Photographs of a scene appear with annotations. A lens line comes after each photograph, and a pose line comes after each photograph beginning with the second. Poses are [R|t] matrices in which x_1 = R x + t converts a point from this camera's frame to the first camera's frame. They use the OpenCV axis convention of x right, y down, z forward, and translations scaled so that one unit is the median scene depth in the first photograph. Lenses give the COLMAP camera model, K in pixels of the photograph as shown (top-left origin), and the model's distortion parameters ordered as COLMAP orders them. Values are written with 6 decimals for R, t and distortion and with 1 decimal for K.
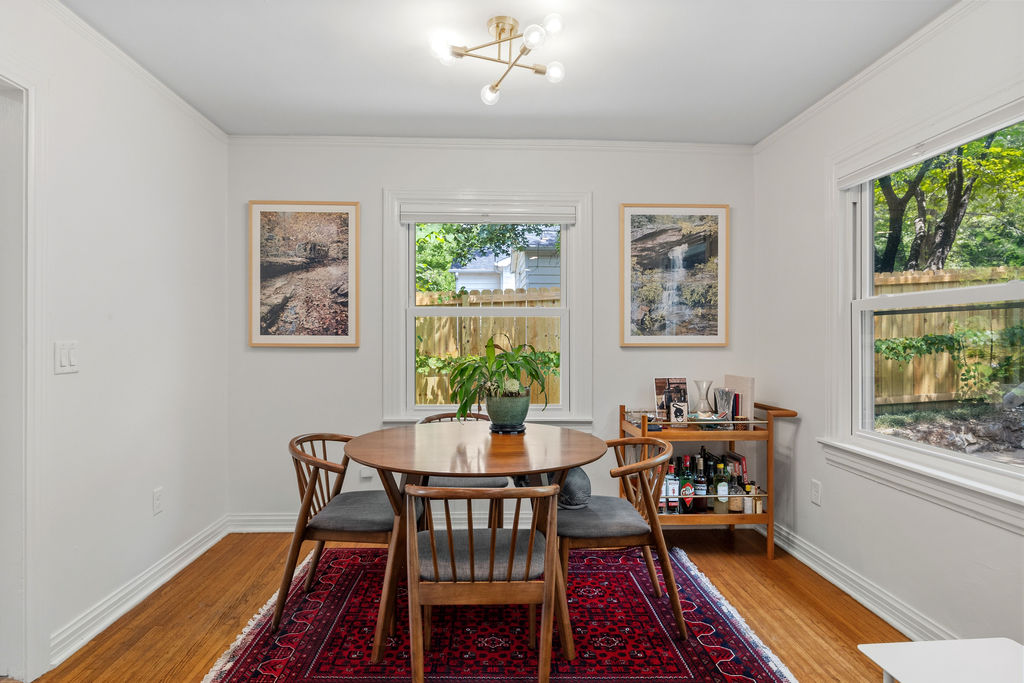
lens RADIAL K [[583.3, 0, 505.3], [0, 583.3, 334.1], [0, 0, 1]] dist [0.003215, 0.001015]
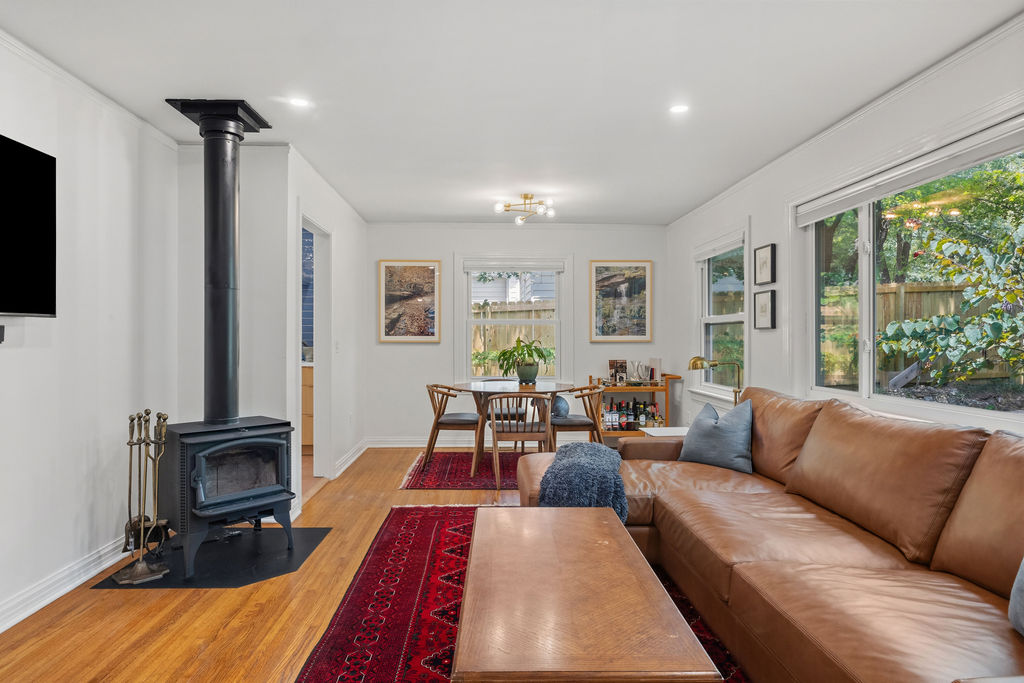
lens RADIAL K [[610.5, 0, 502.8], [0, 610.5, 341.2], [0, 0, 1]] dist [0.002353, 0.001806]
pose [[0.999973, -0.002011, -0.007006, -0.050530], [0.002081, 0.999948, 0.010001, 0.000217], [0.006986, -0.010016, 0.999925, -0.845595]]
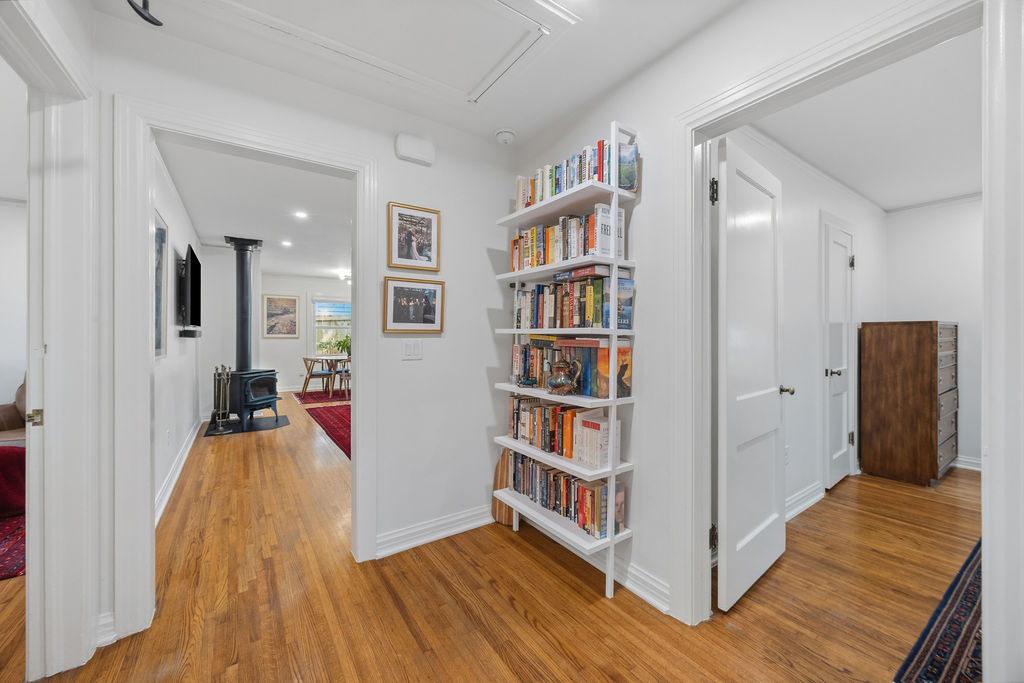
lens RADIAL K [[392.9, 0, 505.1], [0, 392.9, 337.1], [0, 0, 1]] dist [-0.000664, 0.000332]
pose [[0.852658, -0.002457, 0.522464, -0.431479], [-0.002747, 0.999954, 0.009185, -0.006216], [-0.522462, -0.009267, 0.852612, -1.646357]]
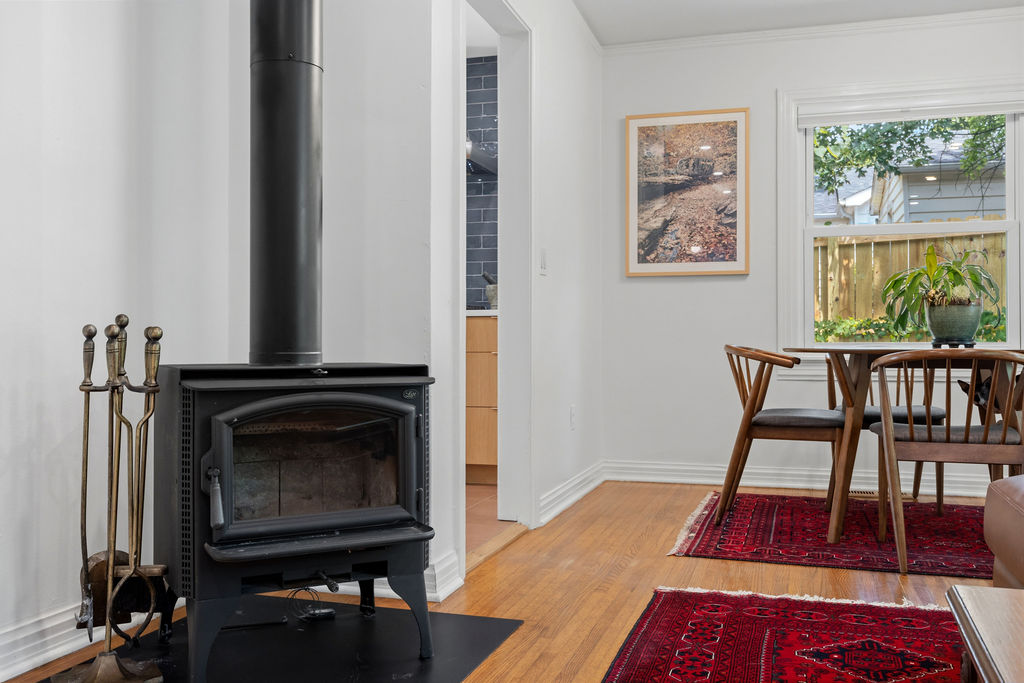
lens RADIAL K [[979.0, 0, 498.1], [0, 979.0, 336.9], [0, 0, 1]] dist [0.008907, 0.000000]
pose [[0.944467, -0.003695, -0.328585, -0.125461], [0.003671, 0.999993, -0.000694, 0.116210], [0.328585, -0.000551, 0.944474, -0.507420]]
